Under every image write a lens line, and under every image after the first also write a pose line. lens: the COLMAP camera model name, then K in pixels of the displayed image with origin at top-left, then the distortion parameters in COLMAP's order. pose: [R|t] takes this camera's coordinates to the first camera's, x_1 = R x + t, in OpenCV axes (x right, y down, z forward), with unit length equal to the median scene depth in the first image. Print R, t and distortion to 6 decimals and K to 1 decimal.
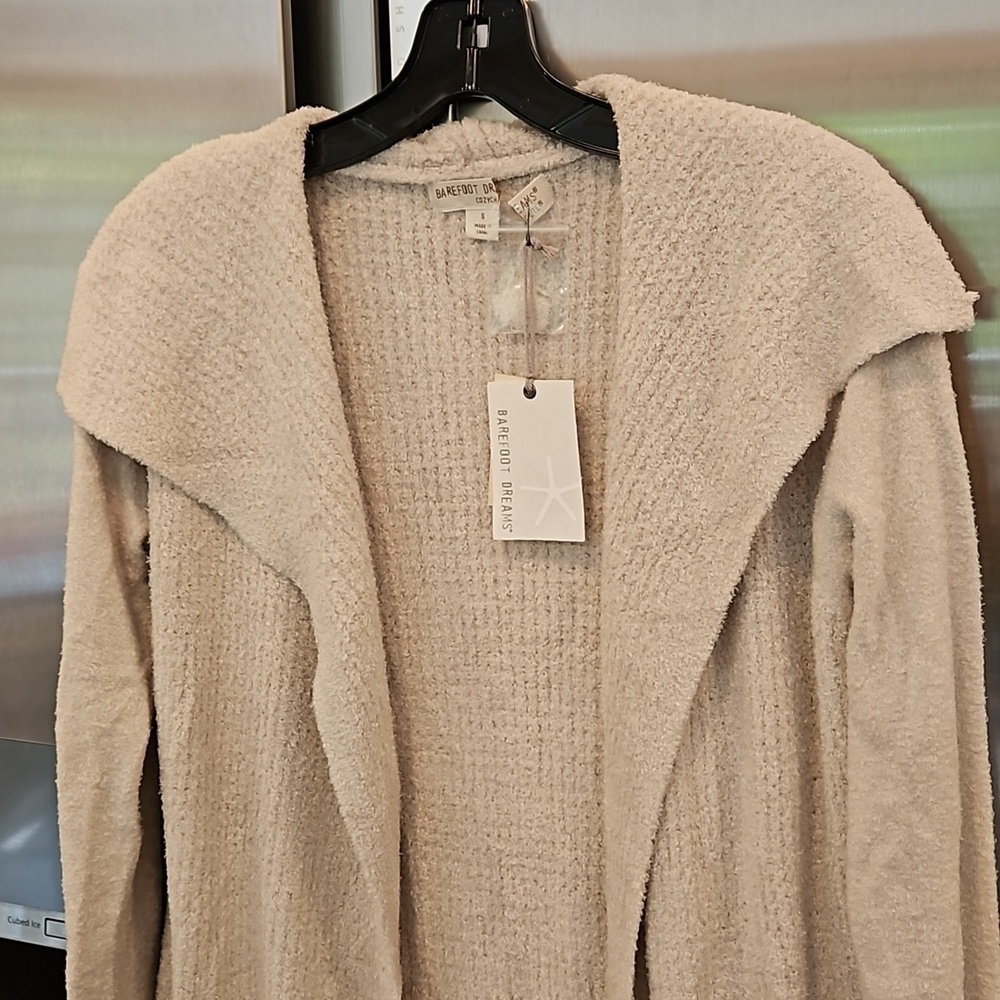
lens RADIAL K [[1510.7, 0, 490.5], [0, 1510.7, 479.6], [0, 0, 1]] dist [0.053186, 0.000000]
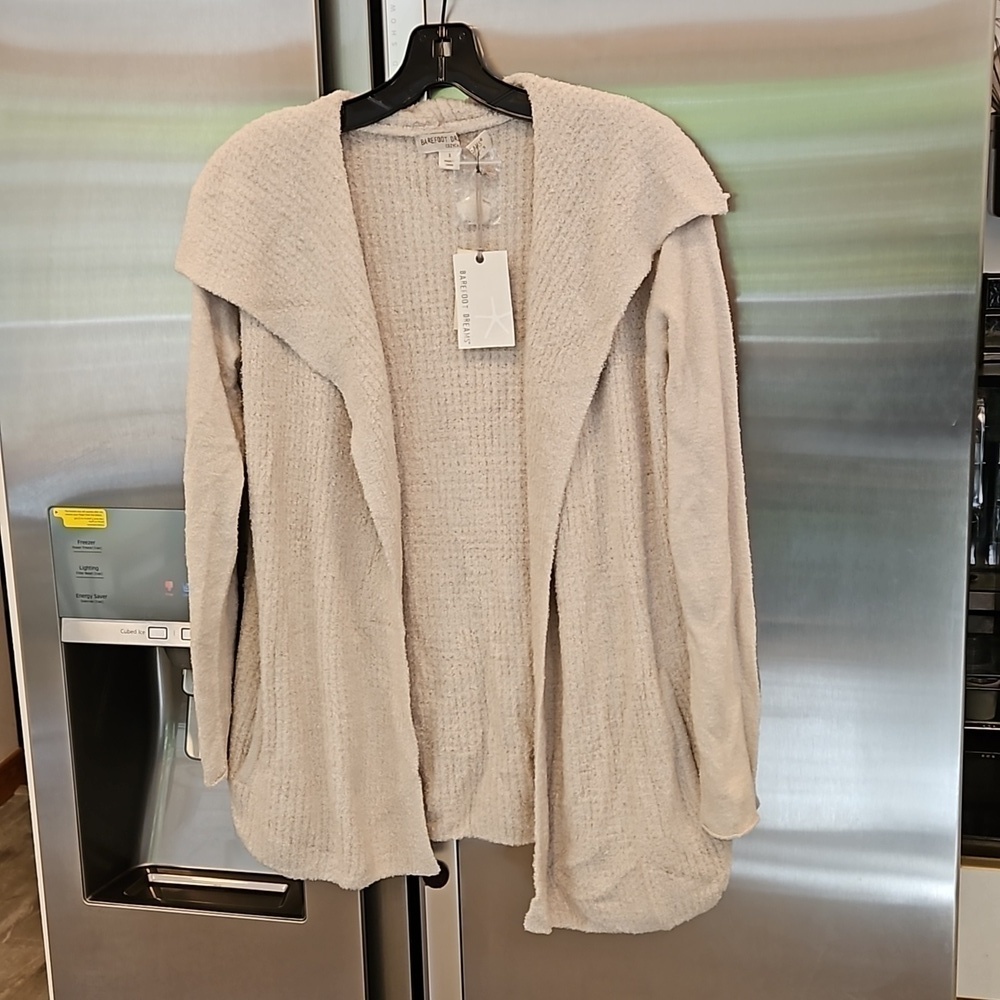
lens RADIAL K [[1510.7, 0, 501.1], [0, 1510.7, 499.0], [0, 0, 1]] dist [0.053186, 0.000000]
pose [[0.986765, -0.038448, 0.157534, -0.226061], [0.033787, 0.998912, 0.032156, 0.156075], [-0.158598, -0.026408, 0.986990, -0.688992]]
